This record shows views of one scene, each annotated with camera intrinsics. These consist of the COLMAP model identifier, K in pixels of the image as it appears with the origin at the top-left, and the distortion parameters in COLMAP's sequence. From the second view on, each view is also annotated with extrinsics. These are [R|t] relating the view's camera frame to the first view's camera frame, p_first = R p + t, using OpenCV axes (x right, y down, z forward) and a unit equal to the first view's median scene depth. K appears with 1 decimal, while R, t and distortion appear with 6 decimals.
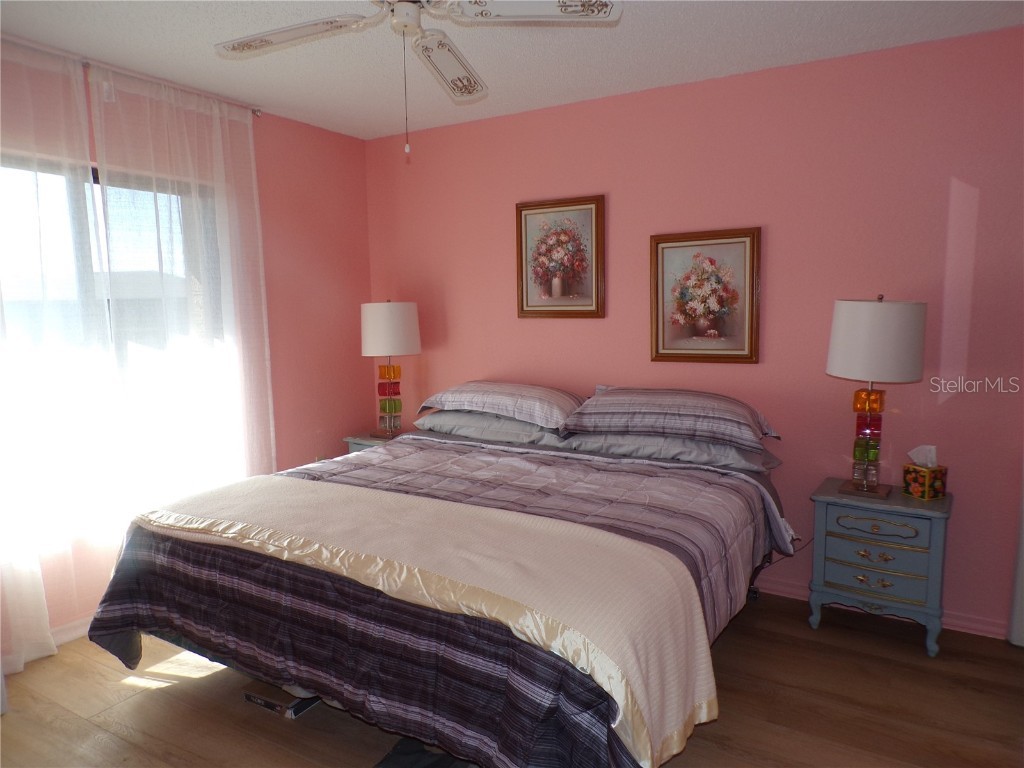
lens RADIAL K [[695.3, 0, 512.0], [0, 695.3, 389.4], [0, 0, 1]] dist [0.001154, 0.015258]
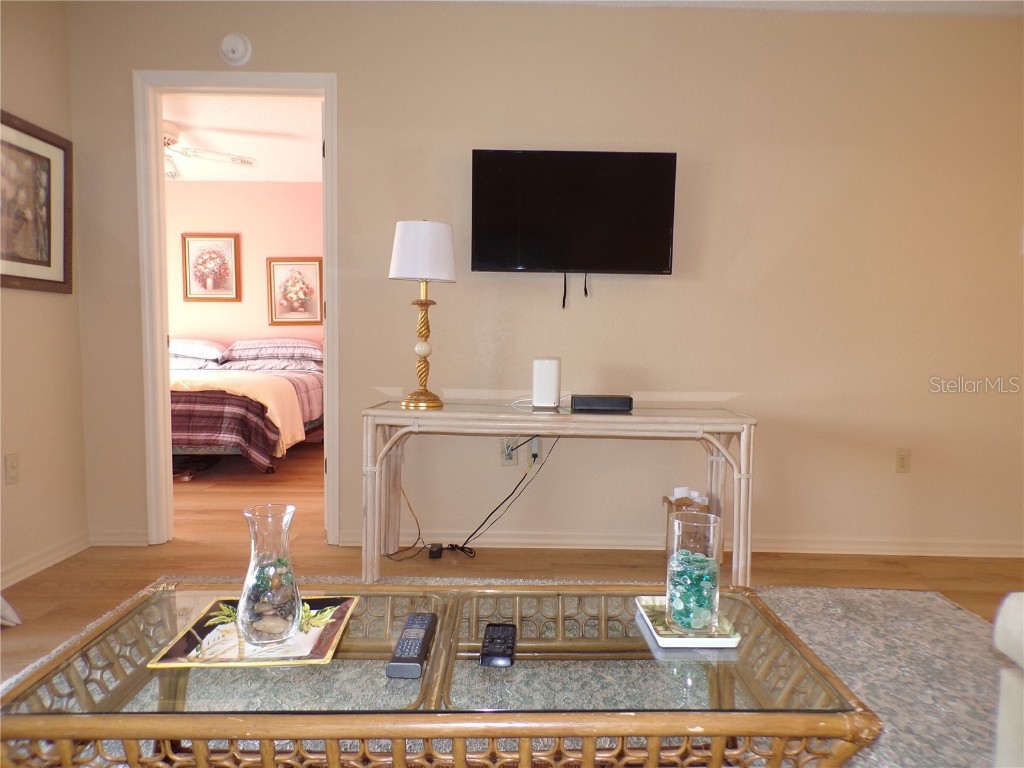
lens RADIAL K [[695.3, 0, 505.9], [0, 695.3, 385.0], [0, 0, 1]] dist [0.001154, 0.015258]
pose [[0.851931, -0.014550, 0.523452, -0.242341], [0.046435, 0.997775, -0.047839, 0.244980], [-0.521591, 0.065062, 0.850711, -0.927380]]
